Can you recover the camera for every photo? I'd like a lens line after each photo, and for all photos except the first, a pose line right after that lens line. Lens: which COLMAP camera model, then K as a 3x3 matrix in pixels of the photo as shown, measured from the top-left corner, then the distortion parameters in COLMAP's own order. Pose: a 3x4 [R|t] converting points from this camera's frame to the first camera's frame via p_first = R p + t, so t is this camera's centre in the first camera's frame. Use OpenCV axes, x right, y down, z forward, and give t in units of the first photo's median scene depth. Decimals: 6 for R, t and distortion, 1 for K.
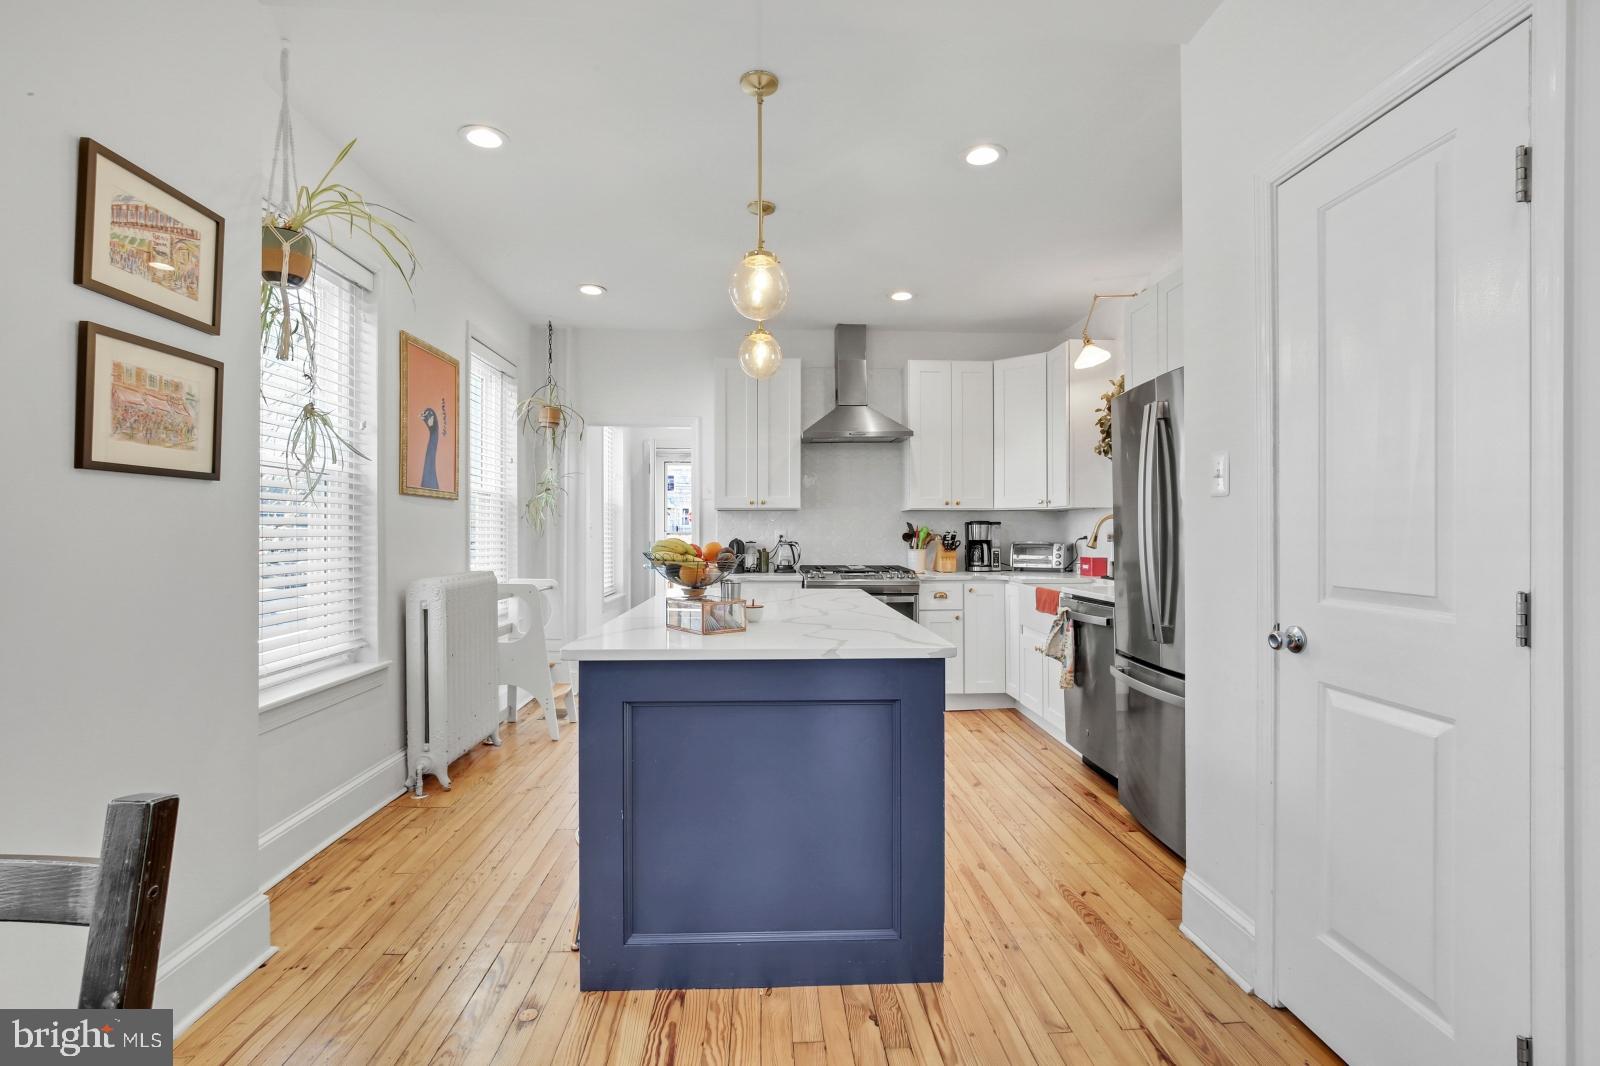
lens RADIAL K [[734.2, 0, 796.8], [0, 734.2, 529.2], [0, 0, 1]] dist [-0.002491, -0.000047]
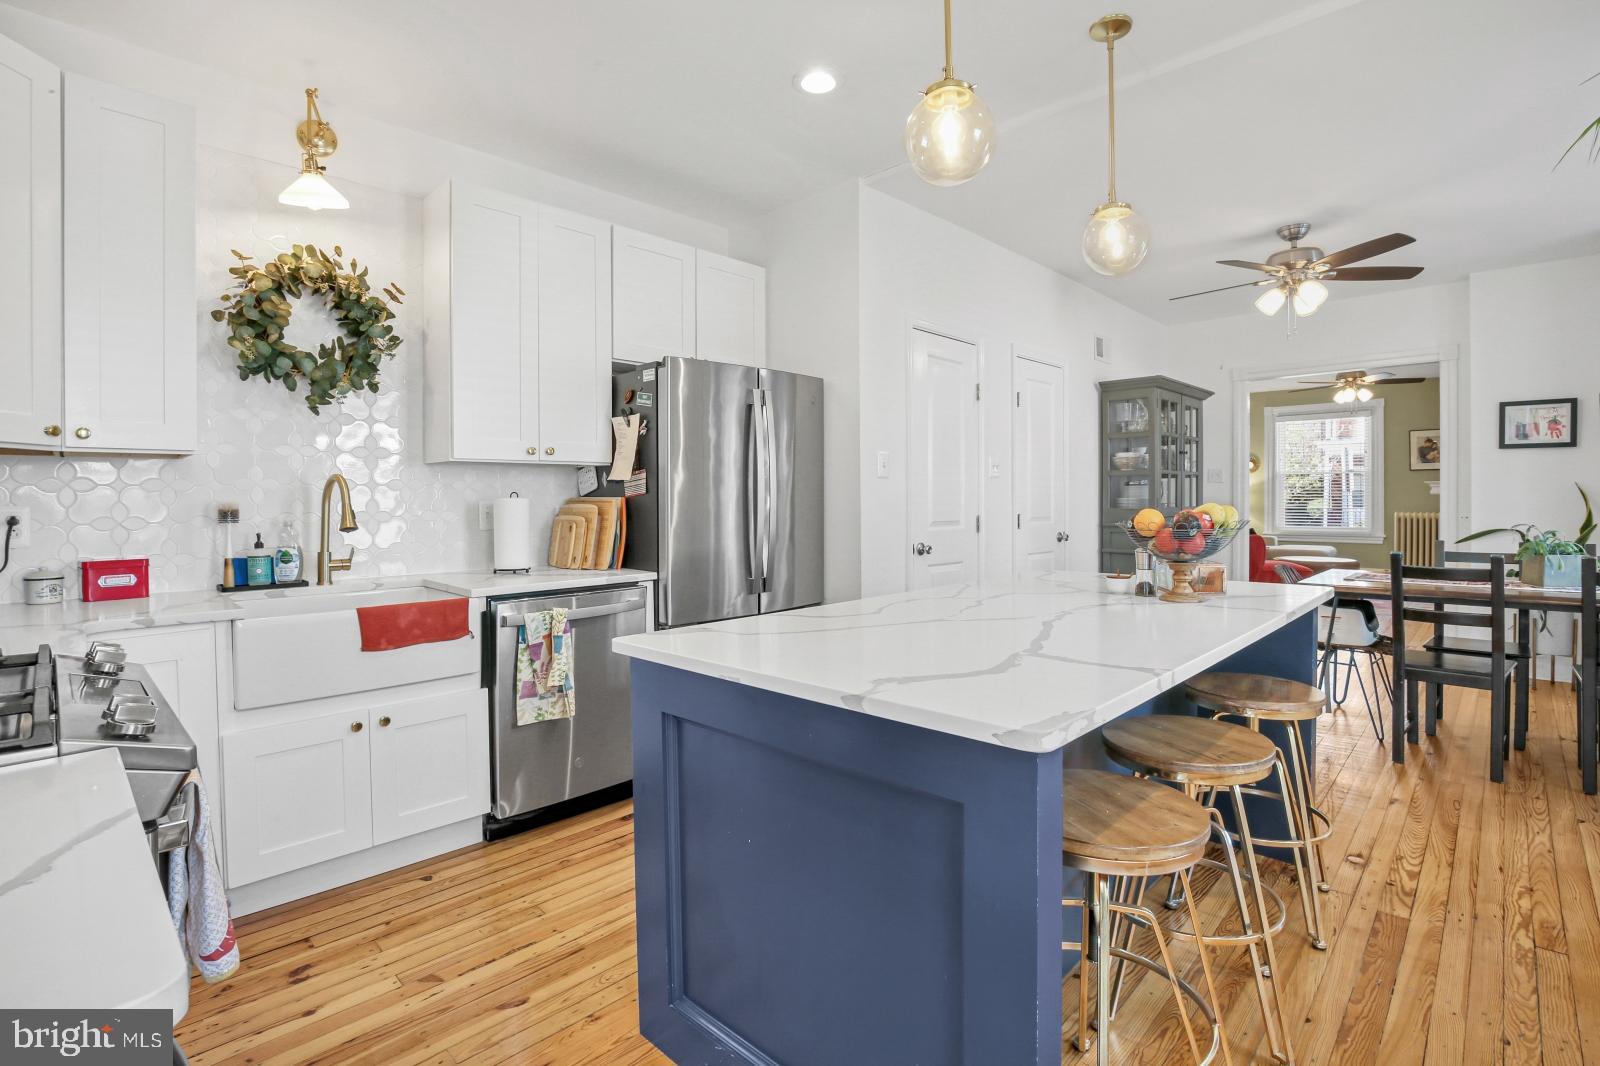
lens RADIAL K [[745.7, 0, 795.2], [0, 745.7, 515.9], [0, 0, 1]] dist [-0.041244, 0.008772]
pose [[-0.682165, -0.008344, 0.731151, -0.226641], [0.008579, 0.999775, 0.019414, 0.002652], [-0.731148, 0.019516, -0.681939, 0.944568]]
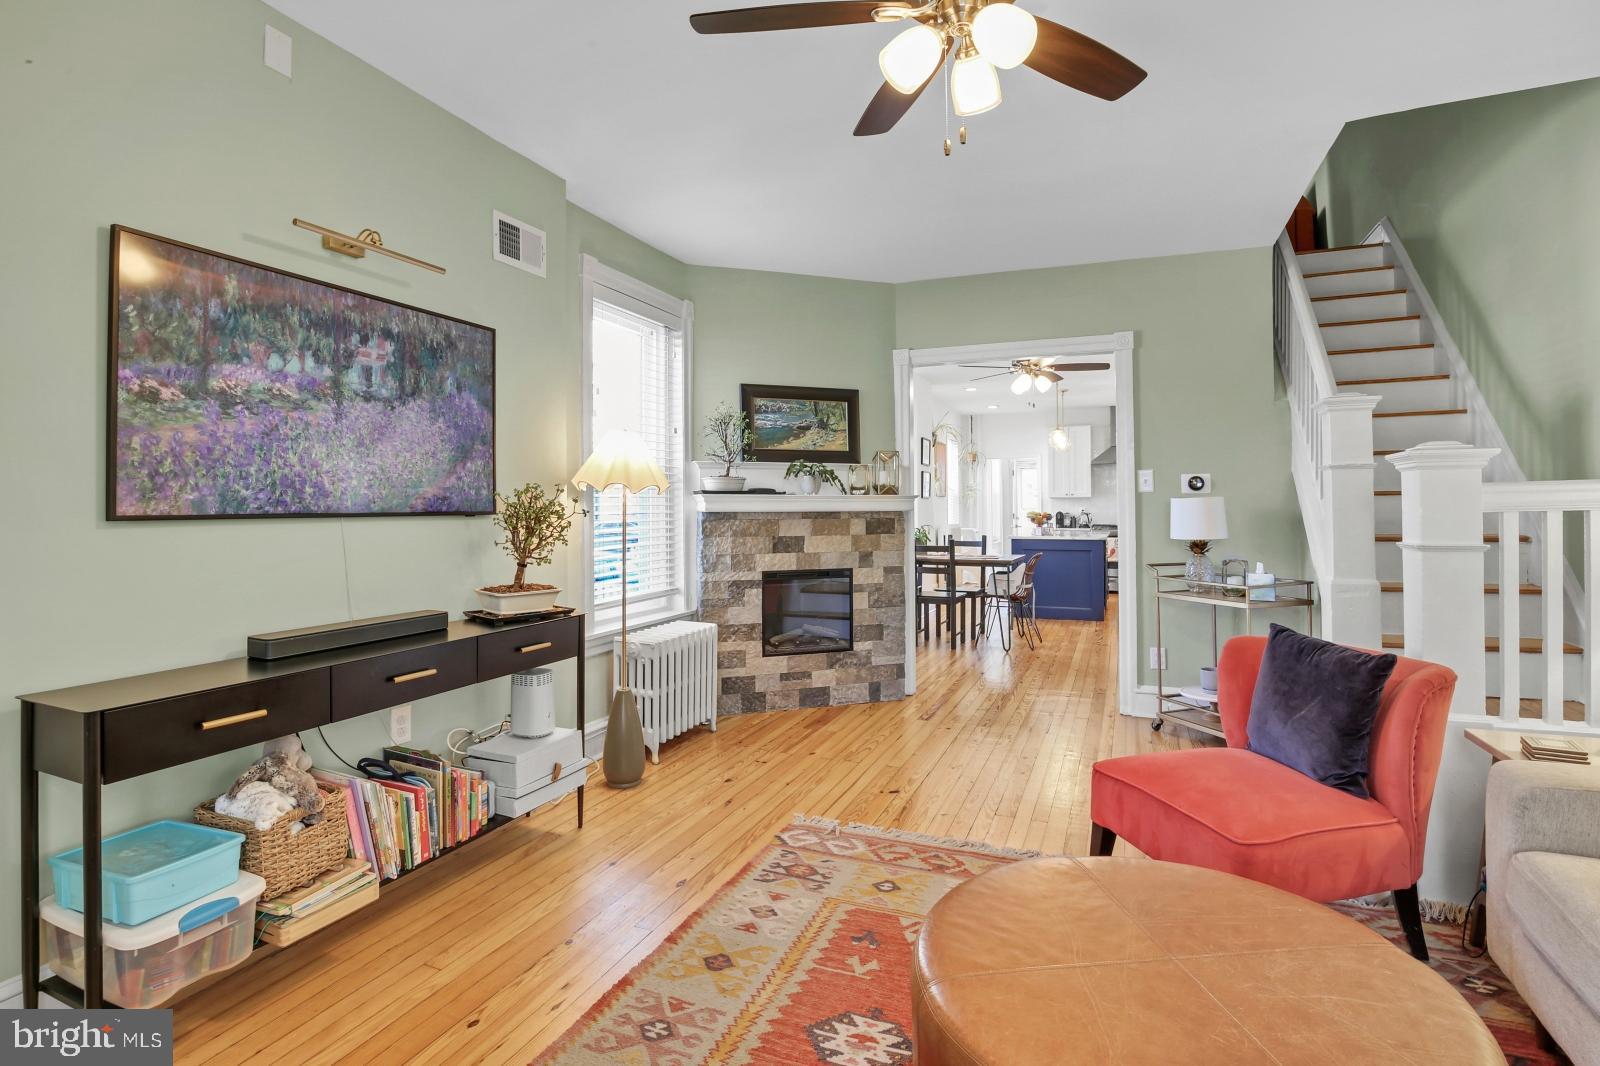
lens RADIAL K [[771.2, 0, 802.4], [0, 771.2, 497.4], [0, 0, 1]] dist [-0.020745, 0.000615]
pose [[0.906620, -0.011815, -0.421782, 0.188059], [0.007430, 0.999900, -0.012040, -0.007077], [0.421882, 0.007782, 0.906618, -1.370072]]
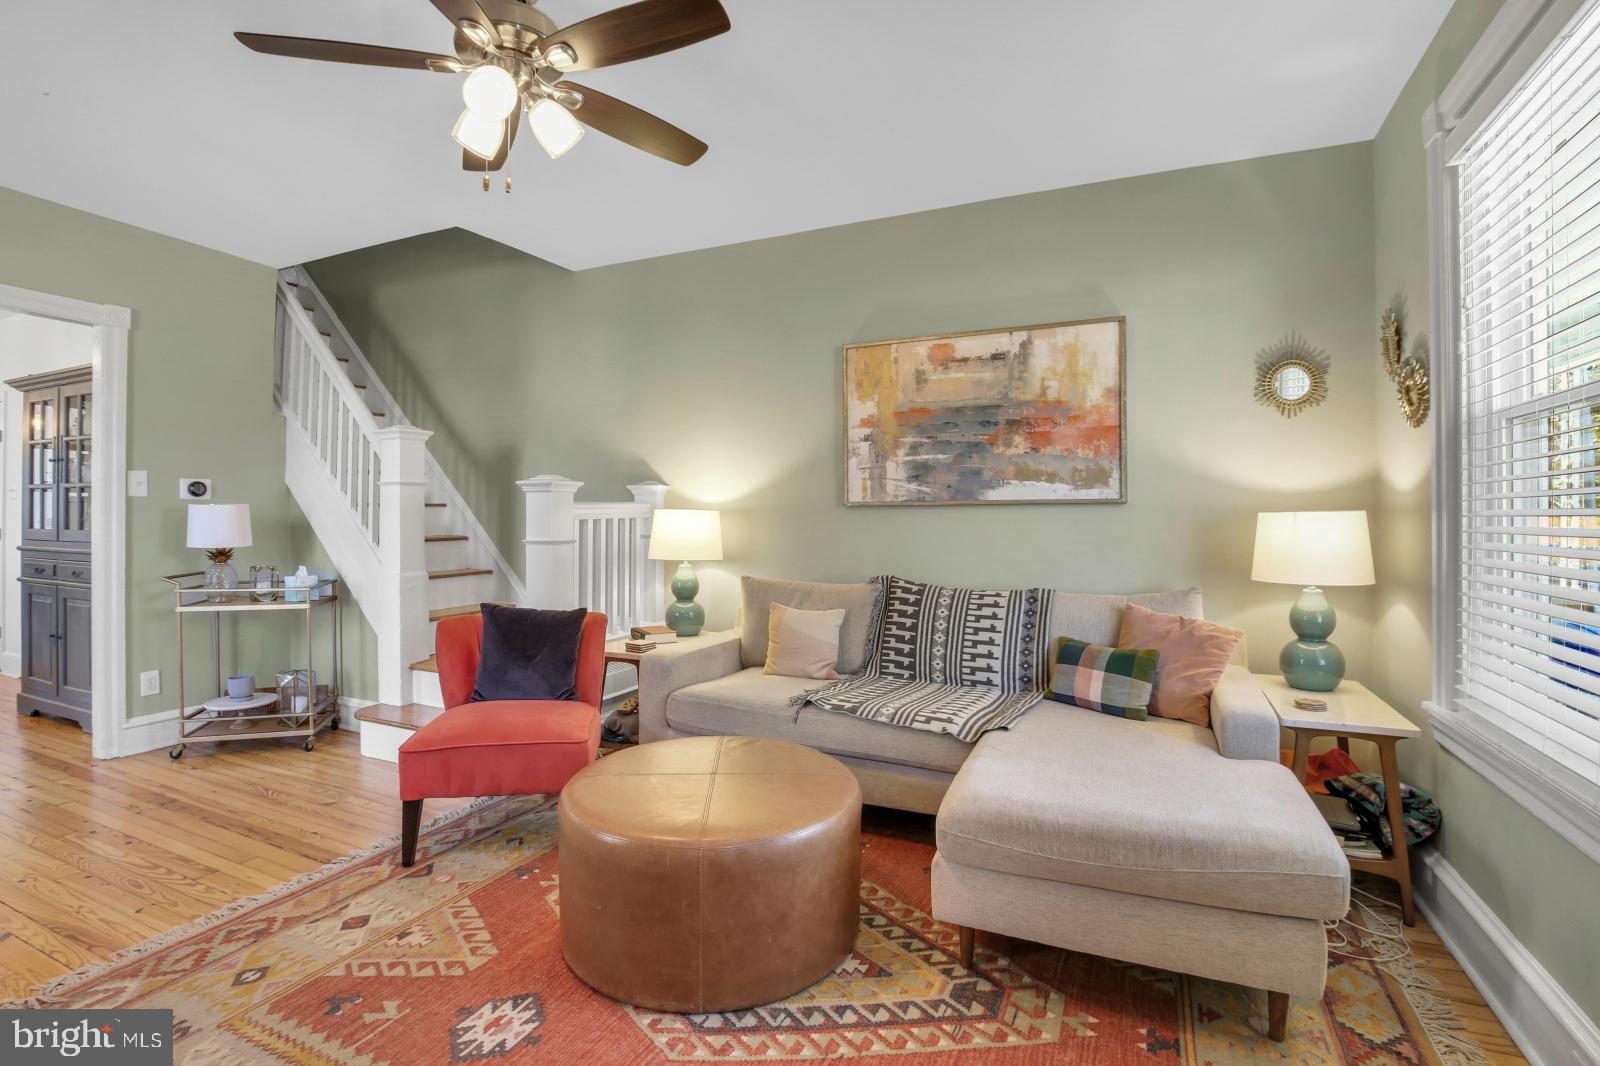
lens RADIAL K [[745.7, 0, 795.2], [0, 745.7, 515.9], [0, 0, 1]] dist [-0.041244, 0.008772]
pose [[0.460132, 0.002204, 0.887848, -0.169691], [-0.007807, 0.999968, 0.001564, -0.007371], [-0.887816, -0.007651, 0.460135, -1.326531]]
